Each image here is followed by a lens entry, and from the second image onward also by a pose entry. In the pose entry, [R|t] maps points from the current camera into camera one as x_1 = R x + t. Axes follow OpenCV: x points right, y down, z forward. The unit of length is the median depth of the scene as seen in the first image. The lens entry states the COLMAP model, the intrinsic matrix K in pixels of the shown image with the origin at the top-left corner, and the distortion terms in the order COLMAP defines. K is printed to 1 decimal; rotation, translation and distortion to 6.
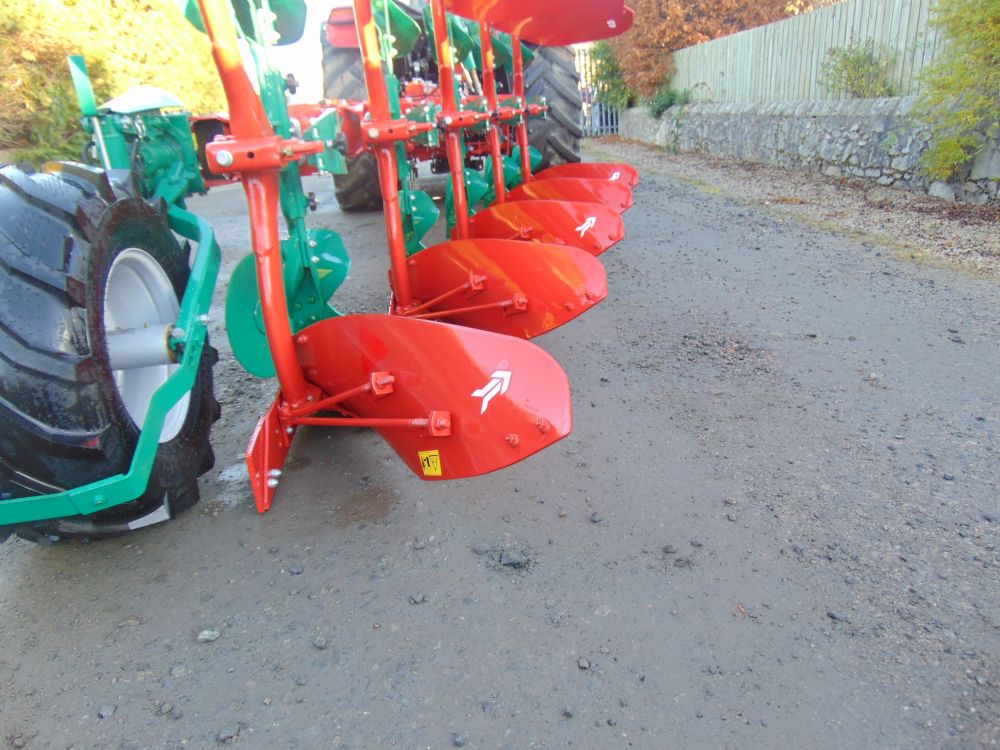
lens RADIAL K [[734.9, 0, 495.9], [0, 734.9, 379.2], [0, 0, 1]] dist [-0.047359, 0.076346]
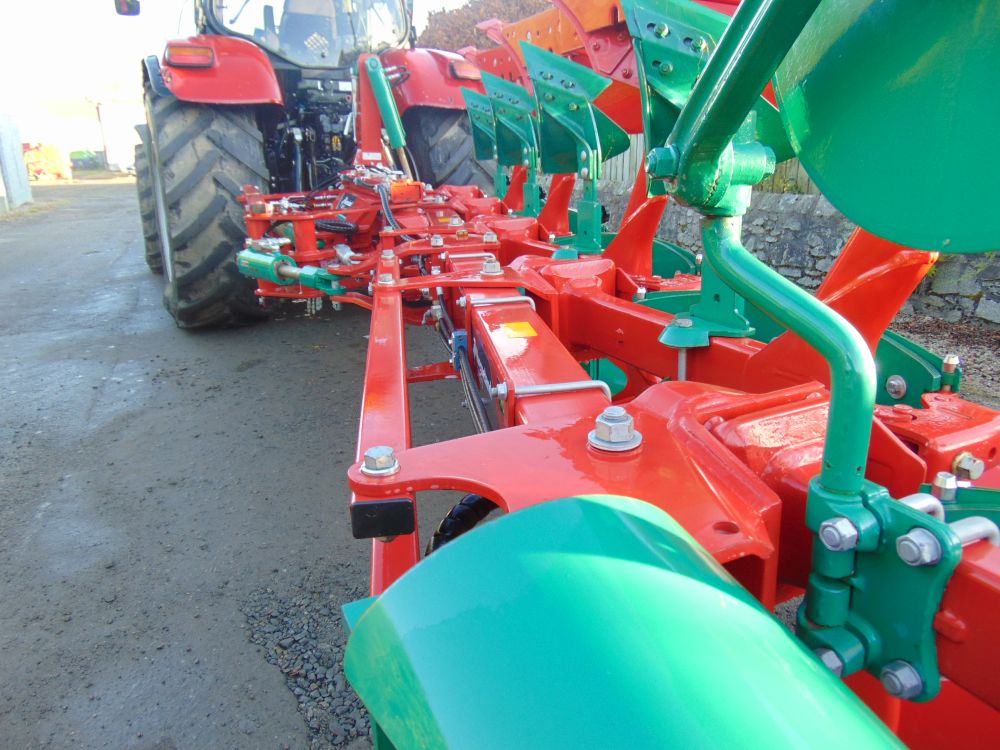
lens RADIAL K [[747.6, 0, 500.0], [0, 747.6, 375.0], [0, 0, 1]] dist [-0.036314, 0.083033]
pose [[0.940588, -0.046406, 0.336364, -0.175609], [0.070609, 0.995693, -0.060077, -0.131368], [-0.332127, 0.080258, 0.939814, 0.257967]]
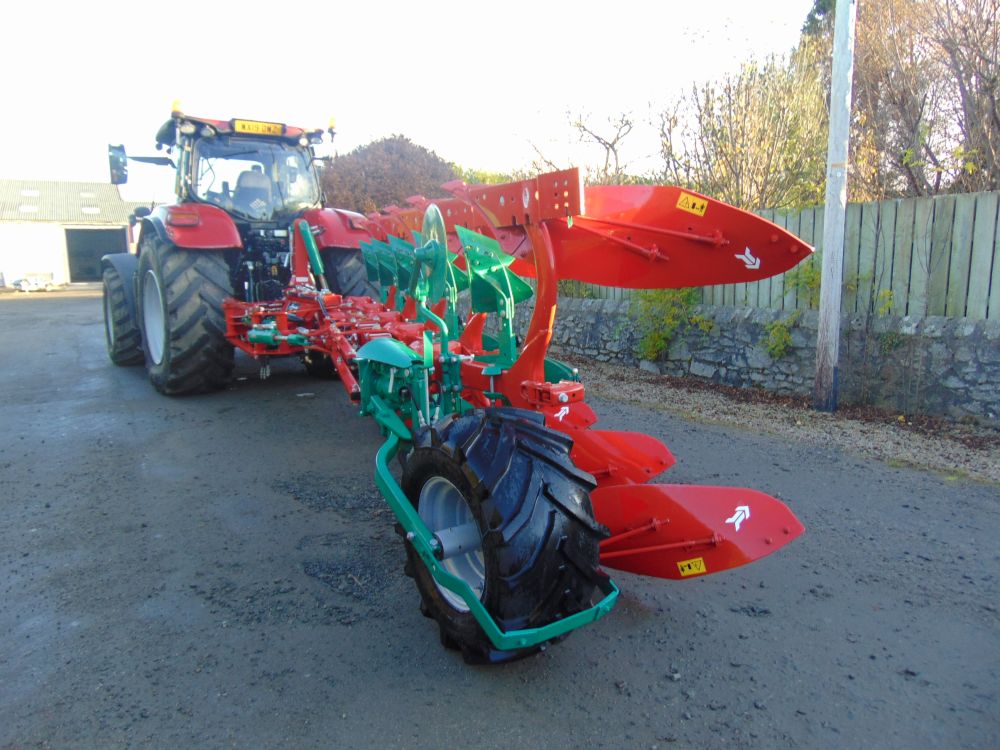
lens RADIAL K [[734.9, 0, 495.9], [0, 734.9, 379.2], [0, 0, 1]] dist [-0.047359, 0.076346]
pose [[0.883350, -0.027448, 0.467910, -0.296657], [0.125276, 0.975793, -0.179261, -0.015156], [-0.451663, 0.216968, 0.865405, -0.086068]]
